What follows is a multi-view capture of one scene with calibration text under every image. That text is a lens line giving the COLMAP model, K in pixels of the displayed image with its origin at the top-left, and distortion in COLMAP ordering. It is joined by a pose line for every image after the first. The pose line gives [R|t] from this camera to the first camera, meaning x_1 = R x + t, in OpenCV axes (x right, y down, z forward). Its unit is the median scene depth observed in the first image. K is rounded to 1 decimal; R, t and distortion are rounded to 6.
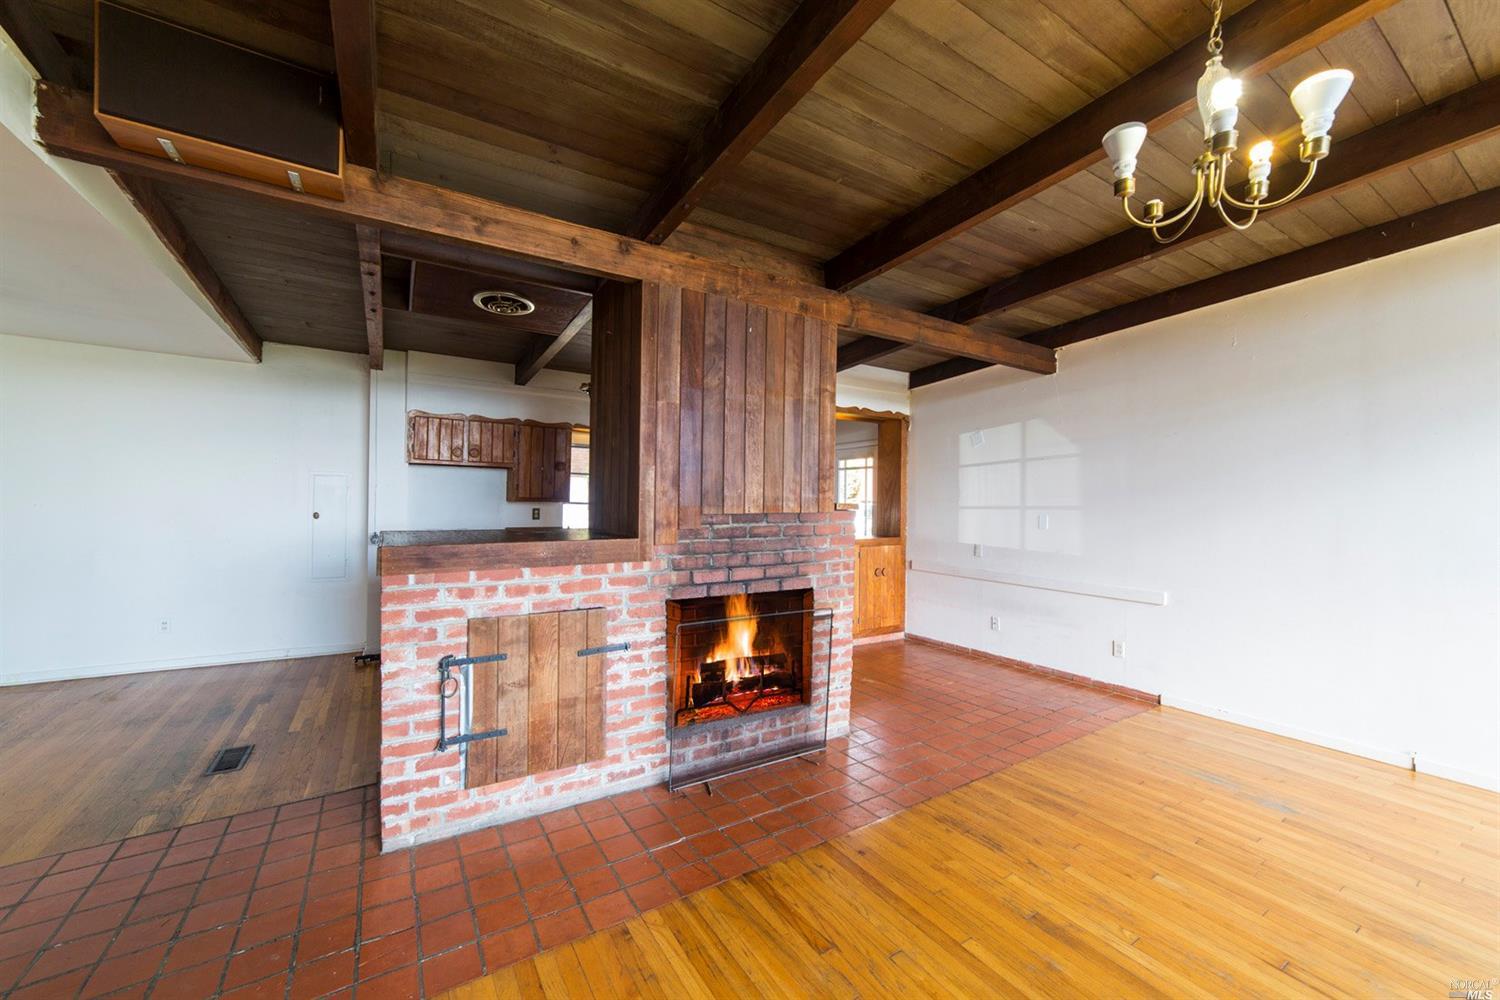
lens RADIAL K [[582.3, 0, 749.2], [0, 582.3, 496.9], [0, 0, 1]] dist [-0.017821, 0.008138]
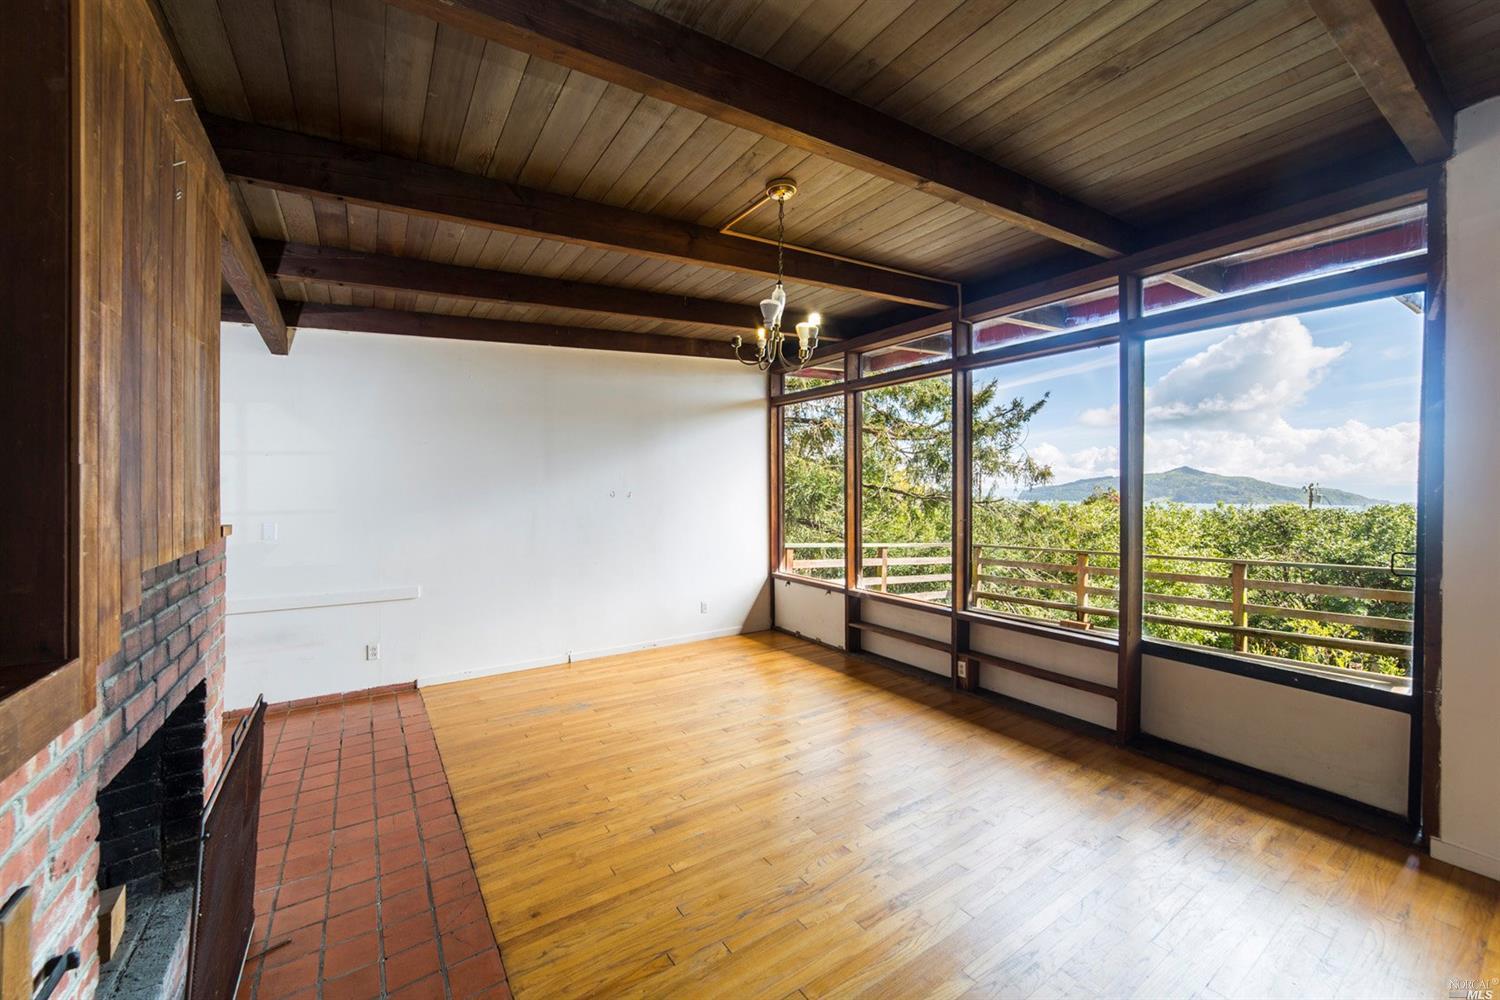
lens RADIAL K [[582.3, 0, 749.2], [0, 582.3, 496.9], [0, 0, 1]] dist [-0.017821, 0.008138]
pose [[-0.029457, -0.018788, 0.999389, -0.530391], [-0.004511, 0.999816, 0.018663, -0.038483], [-0.999556, -0.003959, -0.029537, 0.530904]]
